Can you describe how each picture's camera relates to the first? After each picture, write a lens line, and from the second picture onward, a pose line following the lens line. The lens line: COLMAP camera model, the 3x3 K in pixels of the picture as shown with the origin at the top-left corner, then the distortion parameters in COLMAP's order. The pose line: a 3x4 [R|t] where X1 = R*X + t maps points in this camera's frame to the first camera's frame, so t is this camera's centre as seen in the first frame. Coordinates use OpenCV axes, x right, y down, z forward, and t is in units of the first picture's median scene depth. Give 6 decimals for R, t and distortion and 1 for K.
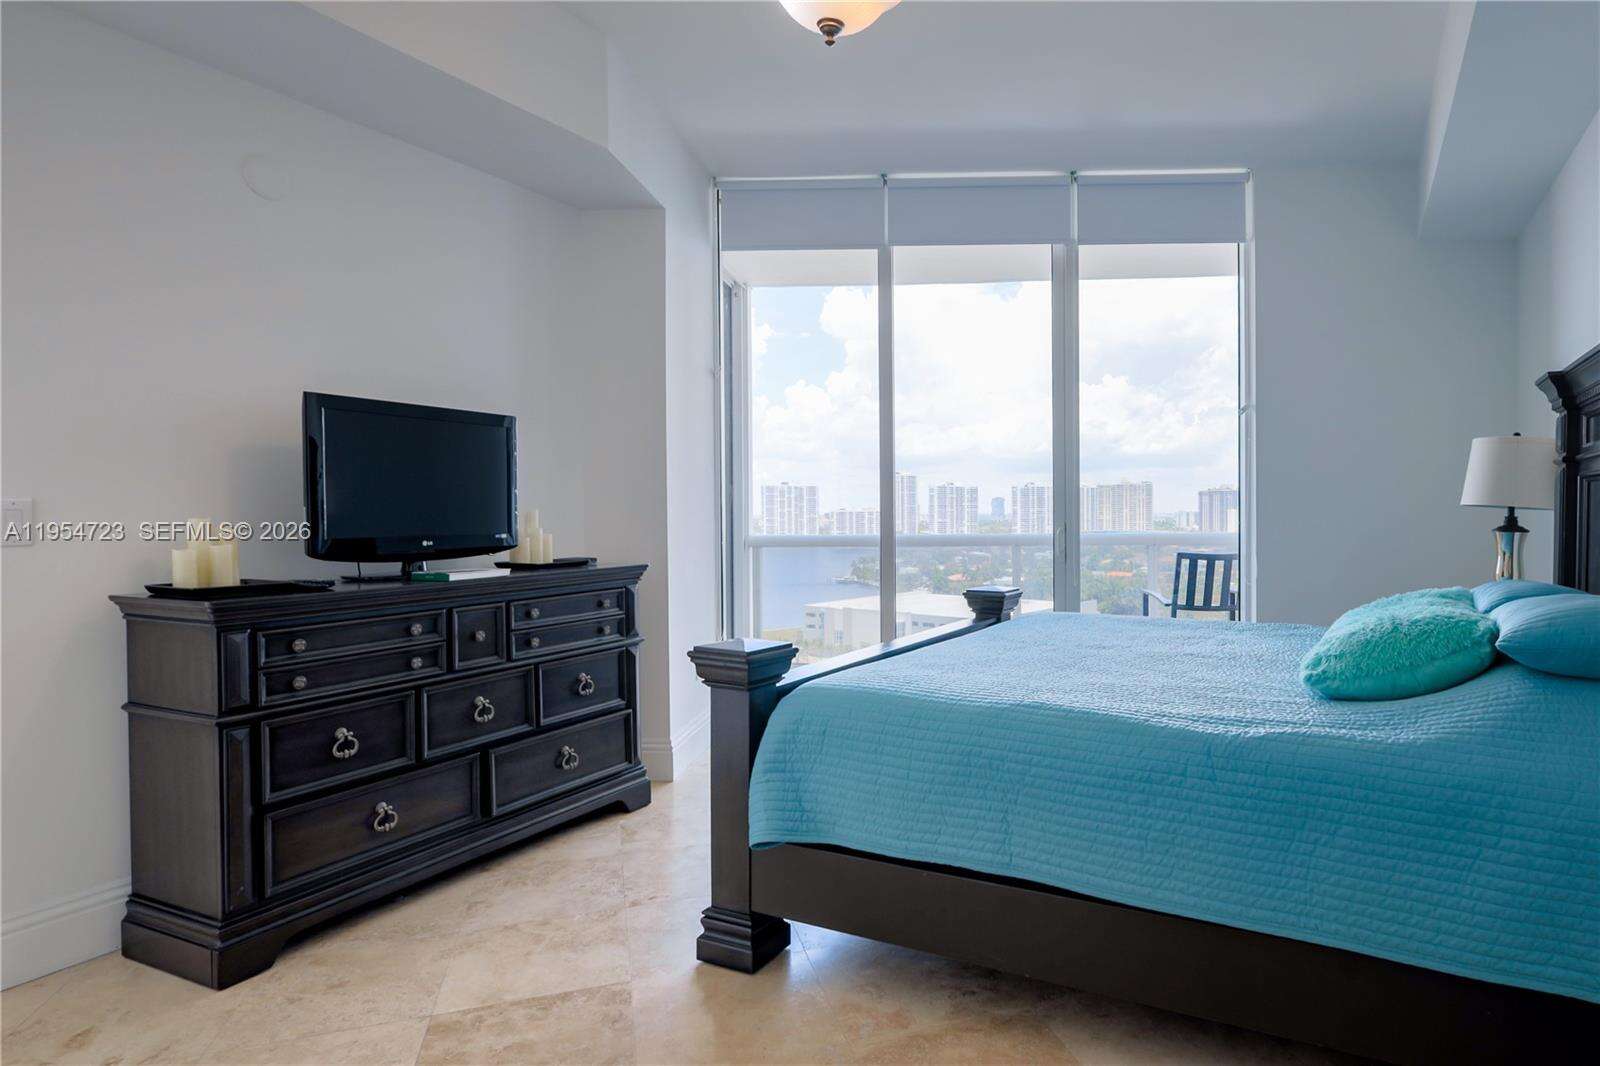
lens RADIAL K [[909.4, 0, 938.8], [0, 909.4, 528.7], [0, 0, 1]] dist [-0.000773, -0.000359]
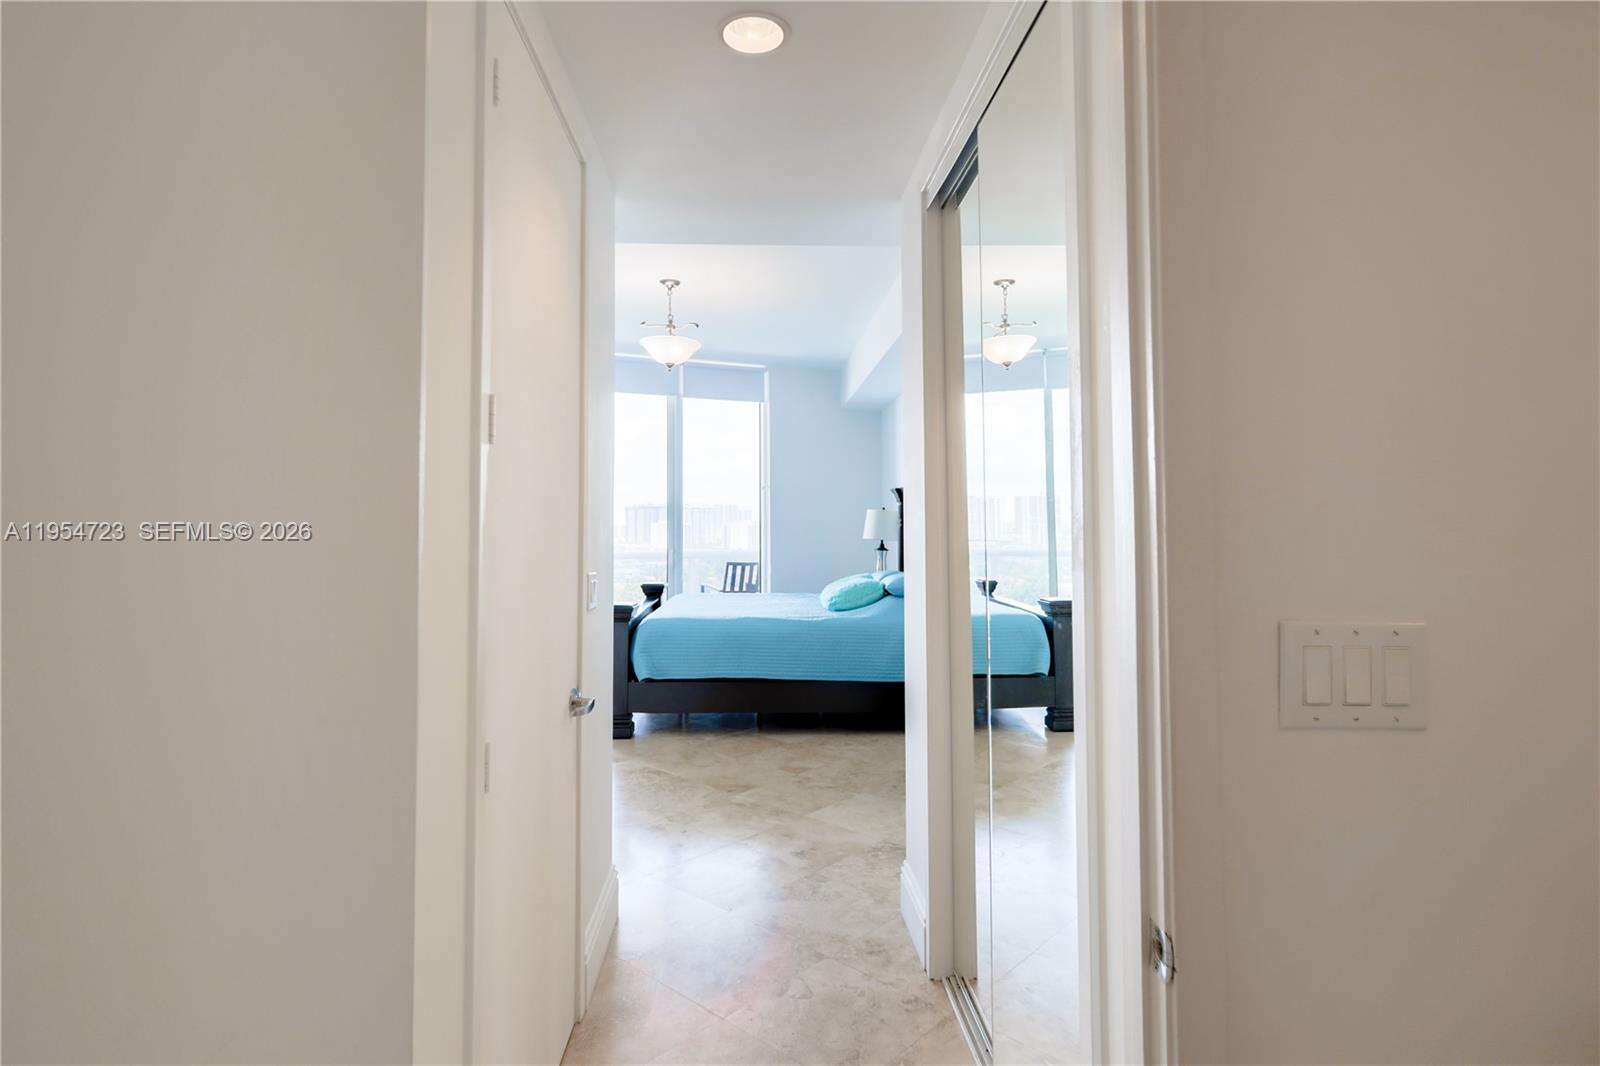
lens RADIAL K [[845.7, 0, 794.7], [0, 845.7, 484.9], [0, 0, 1]] dist [0.001787, -0.000227]
pose [[0.887828, 0.025043, 0.459493, -0.435635], [0.004933, 0.997943, -0.063921, -0.021067], [-0.460149, 0.059017, 0.885878, -0.631566]]
